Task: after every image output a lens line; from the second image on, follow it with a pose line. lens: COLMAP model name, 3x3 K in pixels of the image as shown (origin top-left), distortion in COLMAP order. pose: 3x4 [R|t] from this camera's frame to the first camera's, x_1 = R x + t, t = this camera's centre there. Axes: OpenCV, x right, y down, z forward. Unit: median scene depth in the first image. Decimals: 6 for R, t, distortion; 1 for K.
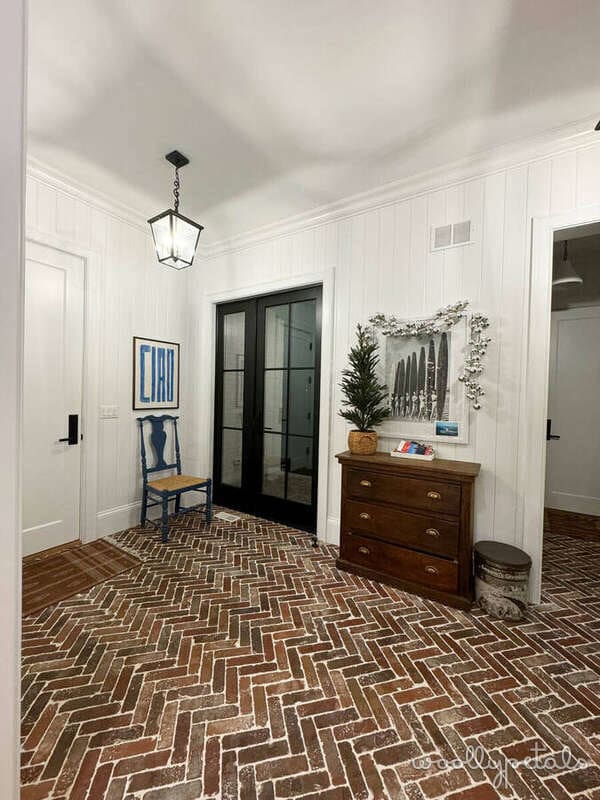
lens RADIAL K [[319.3, 0, 301.3], [0, 319.3, 400.2], [0, 0, 1]] dist [-0.002512, 0.000114]
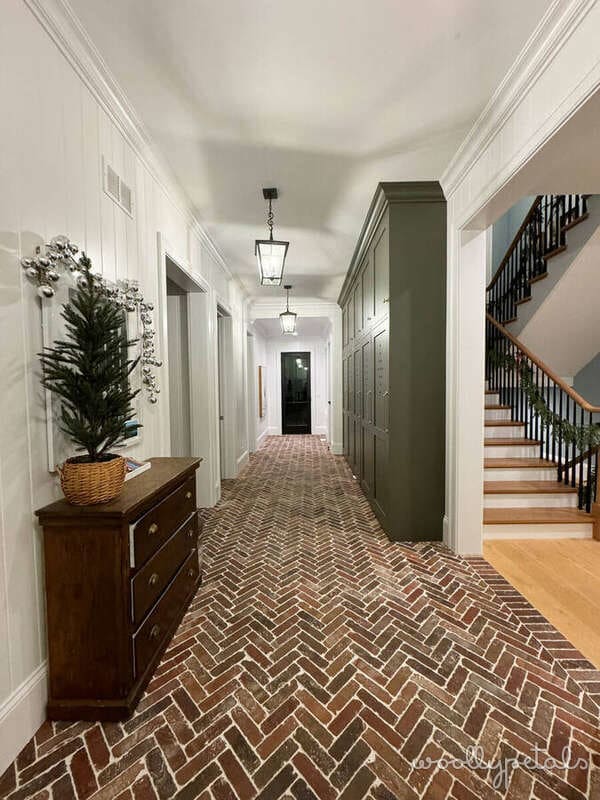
lens RADIAL K [[319.3, 0, 301.3], [0, 319.3, 400.2], [0, 0, 1]] dist [-0.002512, 0.000114]
pose [[-0.522387, -0.053149, 0.851051, -0.692692], [0.012885, 0.997450, 0.070200, -0.054202], [-0.852611, 0.047638, -0.520370, 1.516214]]
